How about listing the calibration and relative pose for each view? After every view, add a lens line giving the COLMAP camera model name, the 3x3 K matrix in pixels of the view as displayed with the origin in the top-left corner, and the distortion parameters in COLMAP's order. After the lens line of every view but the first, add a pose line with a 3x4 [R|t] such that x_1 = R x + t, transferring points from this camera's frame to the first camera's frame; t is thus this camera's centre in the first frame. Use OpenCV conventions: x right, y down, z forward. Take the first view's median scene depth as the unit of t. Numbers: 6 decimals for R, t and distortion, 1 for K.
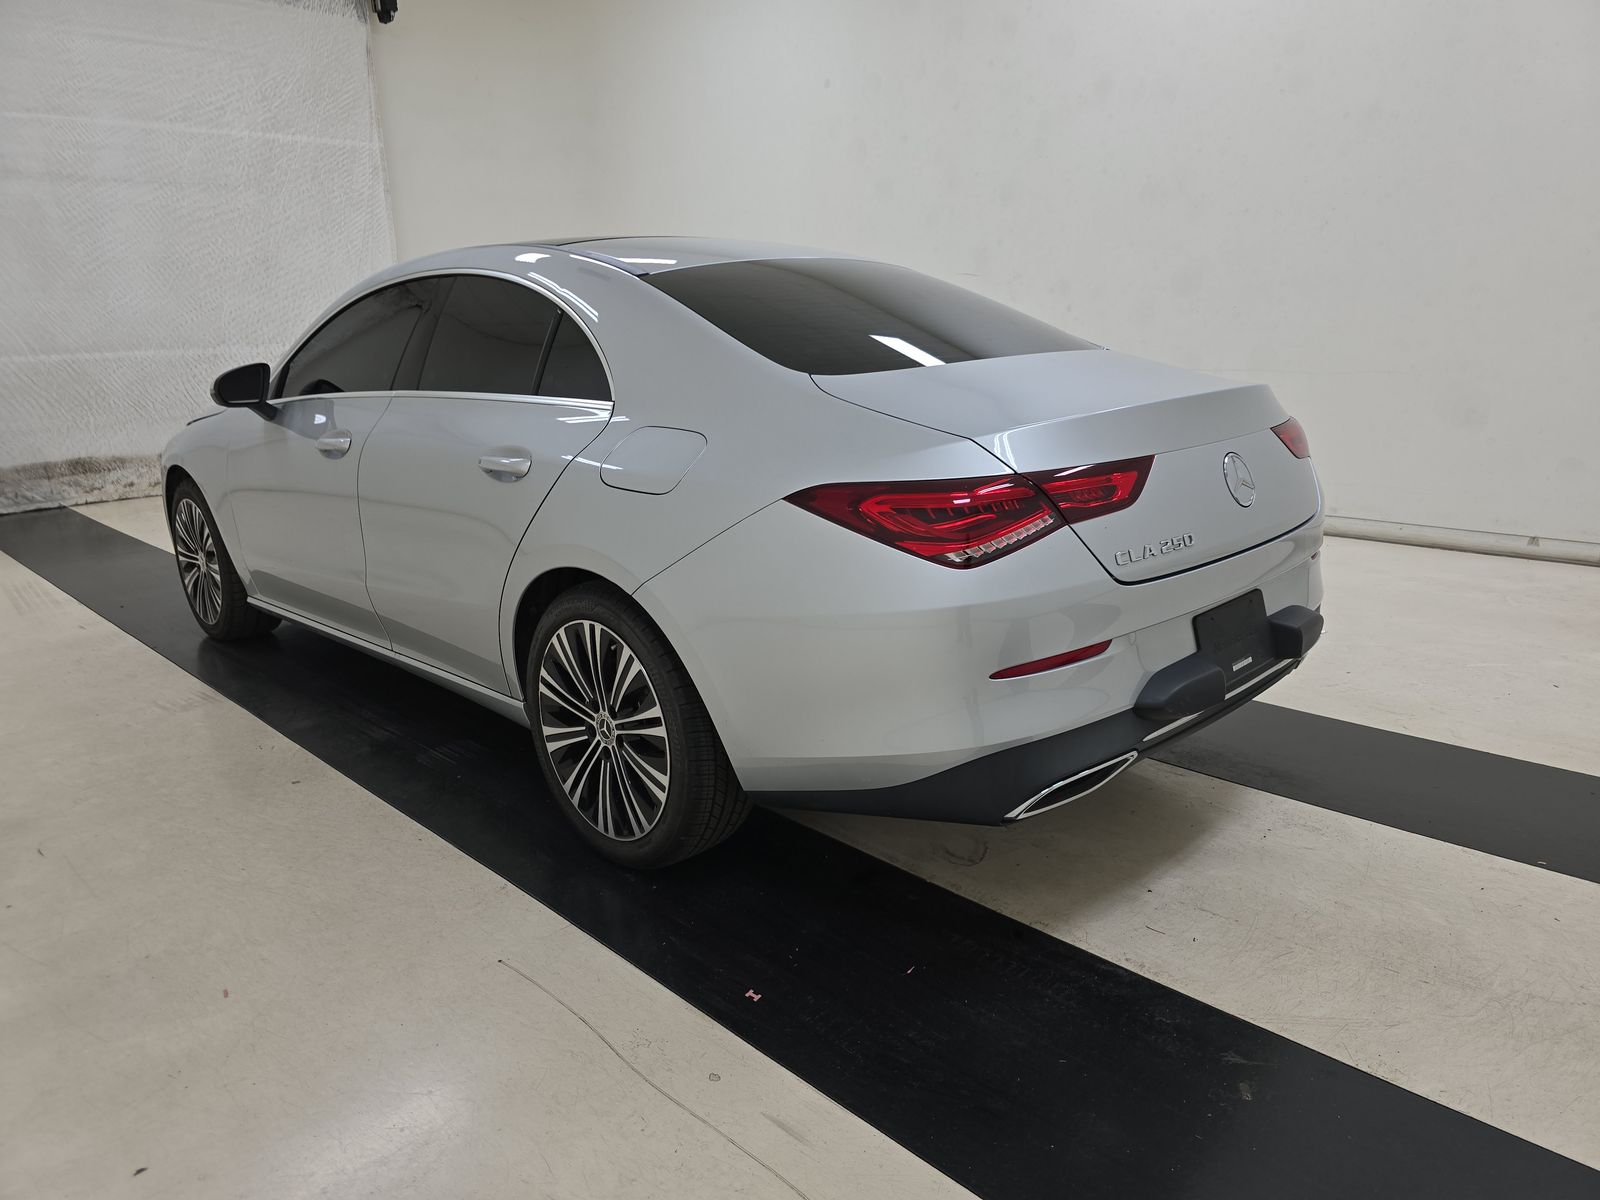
lens RADIAL K [[1065.6, 0, 809.5], [0, 1065.6, 595.7], [0, 0, 1]] dist [0.035016, -0.028452]
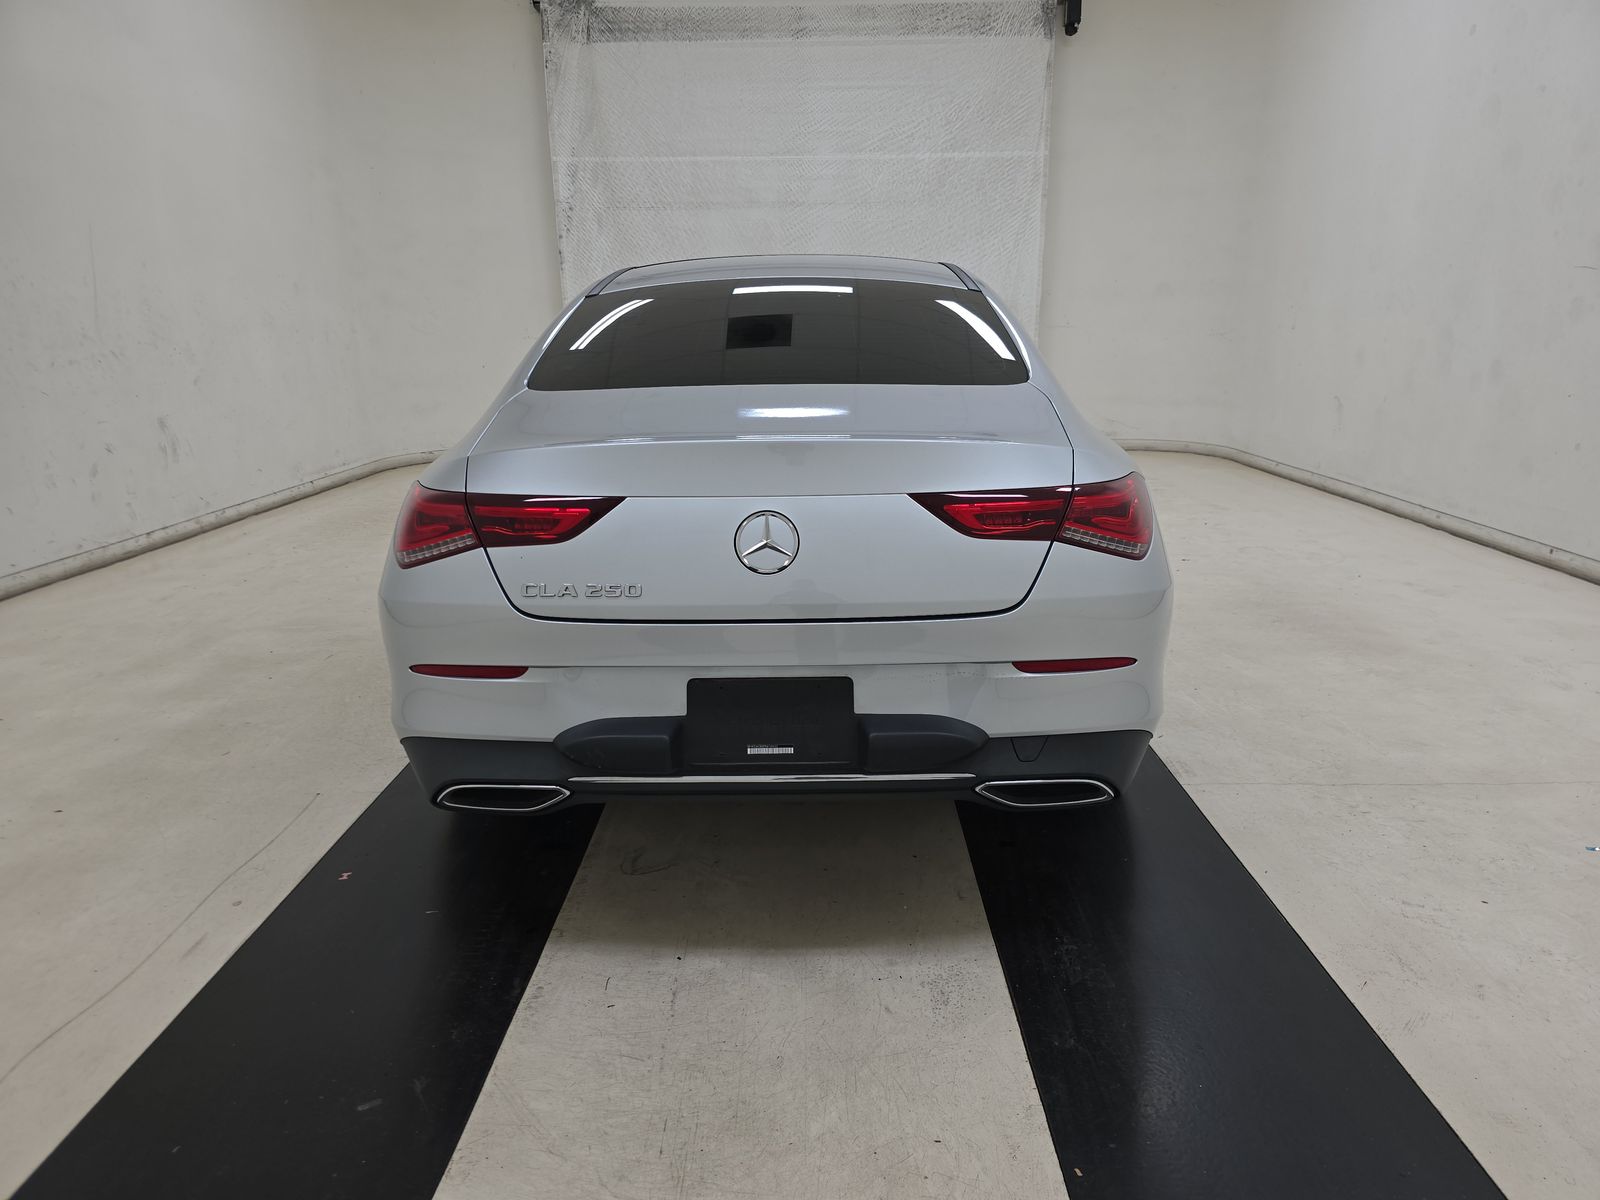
lens RADIAL K [[1065.6, 0, 809.5], [0, 1065.6, 595.7], [0, 0, 1]] dist [0.035016, -0.028452]
pose [[0.708802, 0.194425, -0.678085, 0.281857], [-0.187682, 0.978596, 0.084406, -0.039872], [0.679982, 0.067437, 0.730121, 0.106491]]
